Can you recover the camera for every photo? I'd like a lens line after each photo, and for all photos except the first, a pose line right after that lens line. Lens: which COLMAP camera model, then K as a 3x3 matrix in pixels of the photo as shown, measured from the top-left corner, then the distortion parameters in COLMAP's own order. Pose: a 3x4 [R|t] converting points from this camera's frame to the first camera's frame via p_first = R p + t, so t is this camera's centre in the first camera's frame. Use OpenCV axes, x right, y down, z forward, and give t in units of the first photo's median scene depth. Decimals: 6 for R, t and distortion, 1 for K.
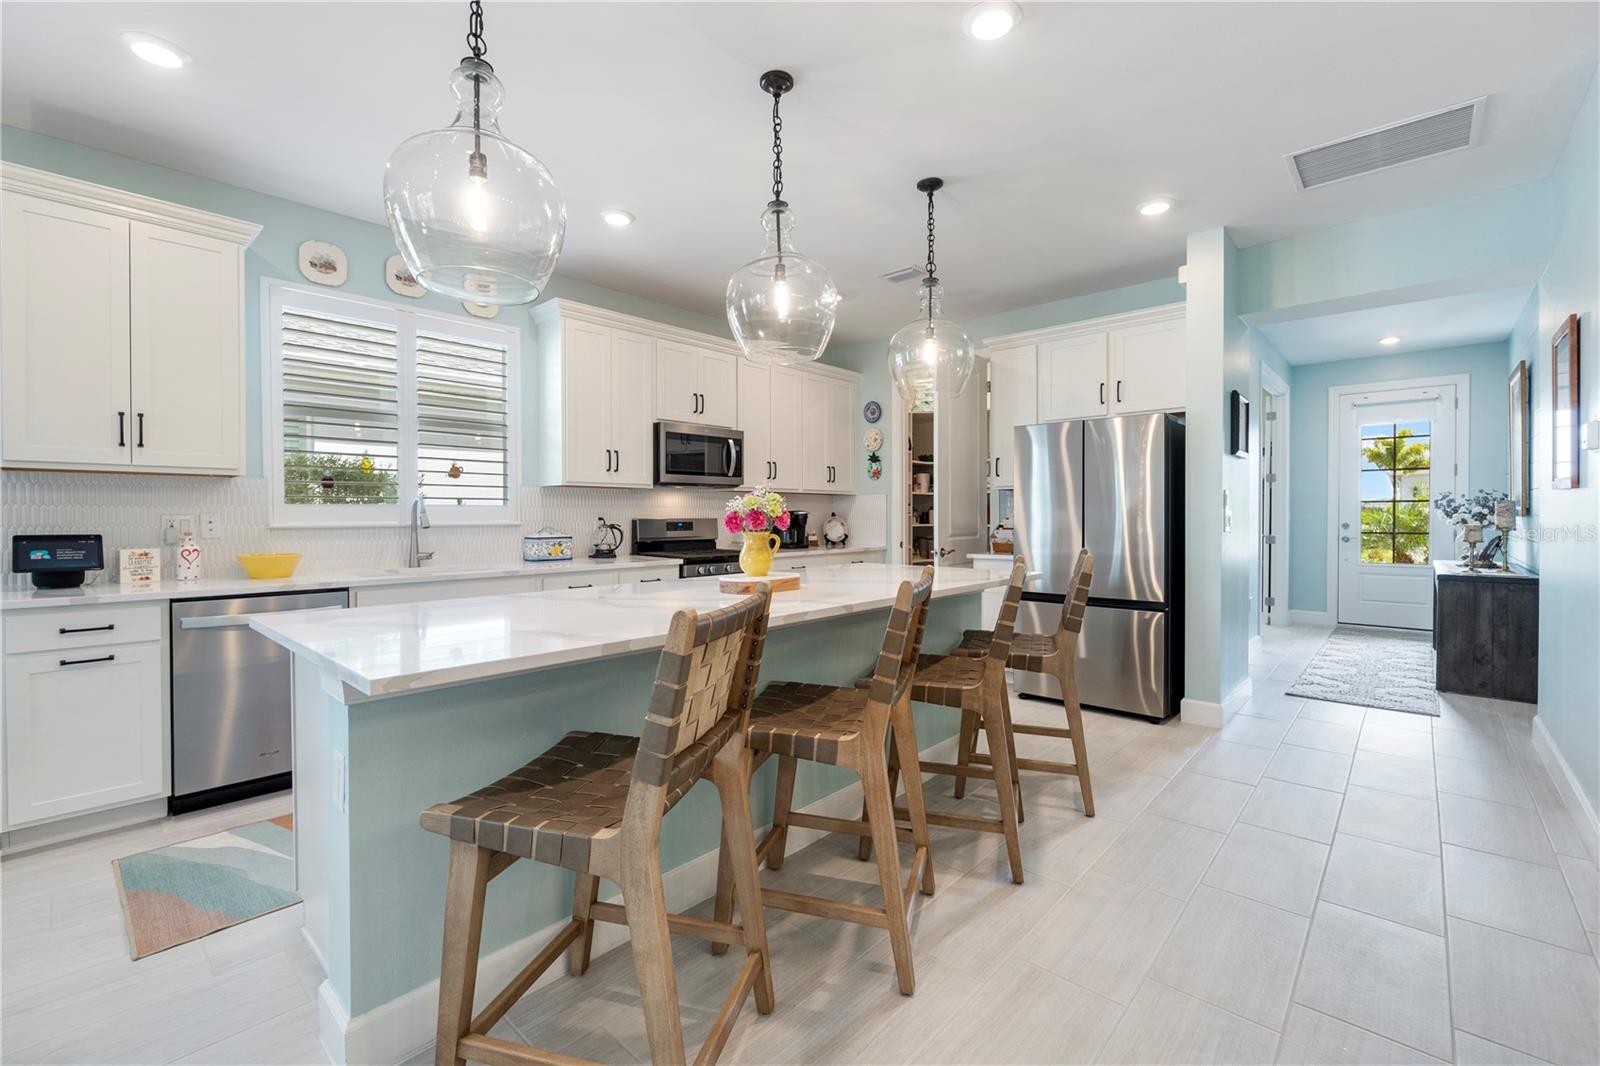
lens RADIAL K [[685.4, 0, 792.3], [0, 685.4, 524.1], [0, 0, 1]] dist [-0.000283, -0.000393]
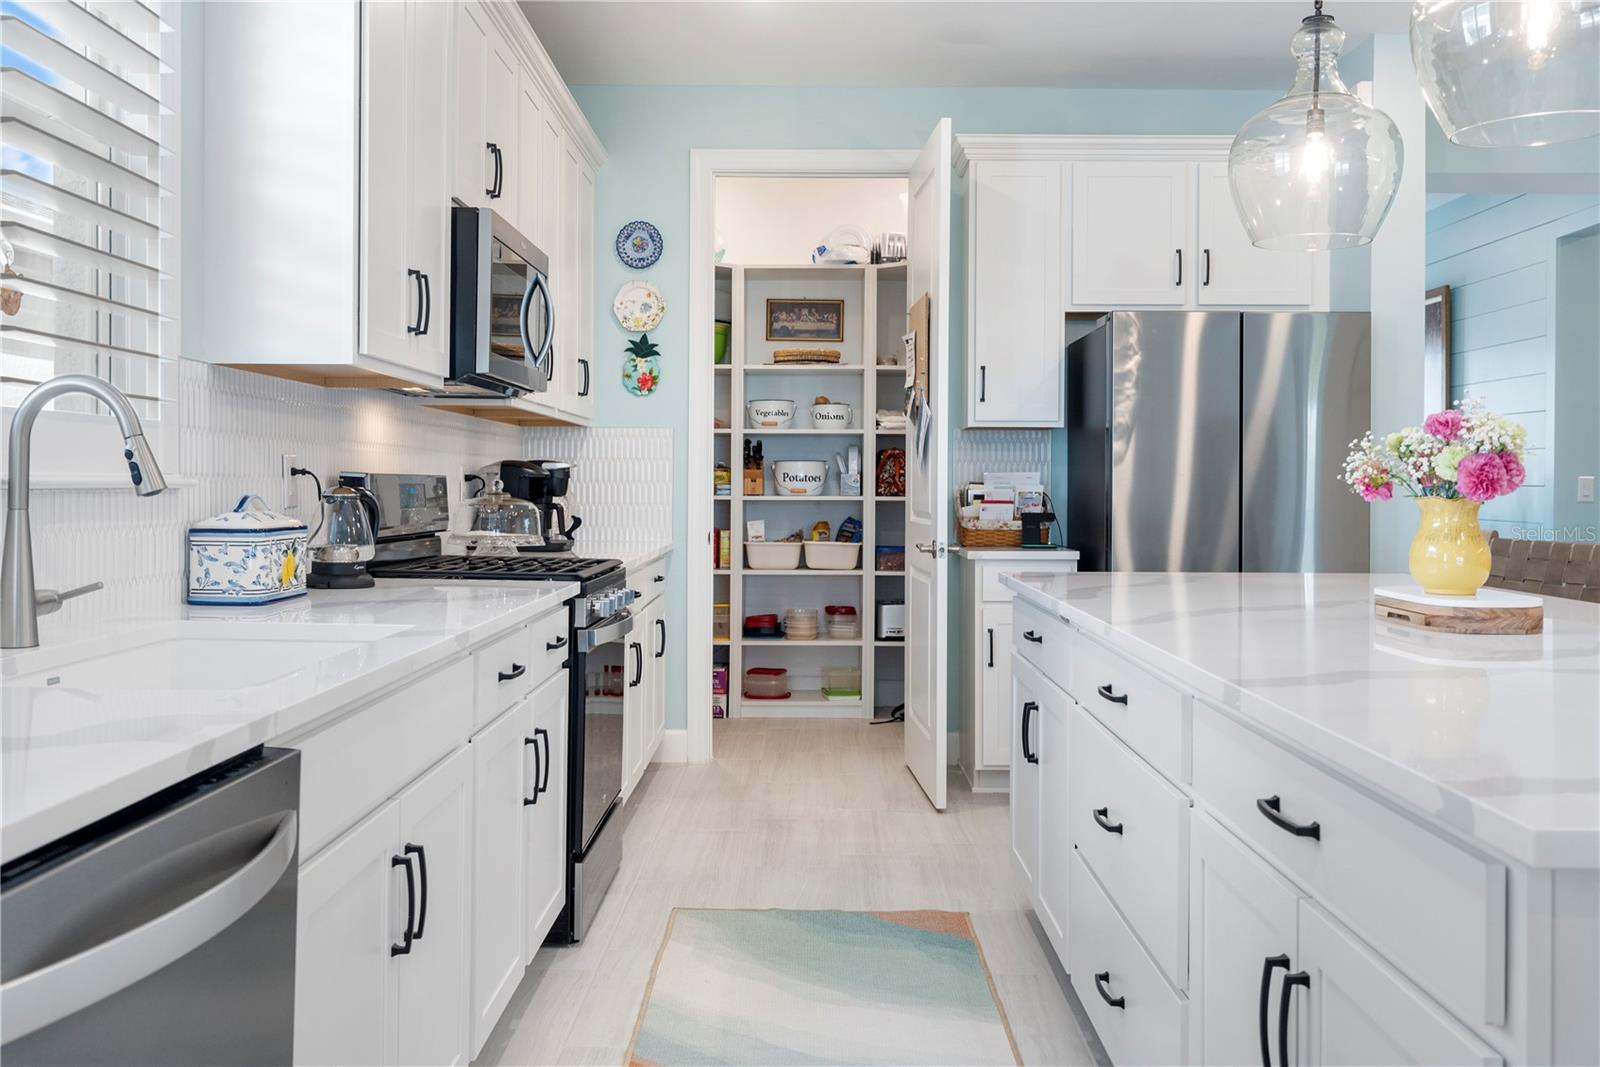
lens RADIAL K [[1376.0, 0, 800.0], [0, 1376.0, 533.5], [0, 0, 1]] dist [0.073847, 0.003195]
pose [[0.735443, -0.015070, 0.677419, -0.429071], [-0.005113, 0.999601, 0.027788, 0.001334], [-0.677567, -0.023900, 0.735073, 0.254201]]
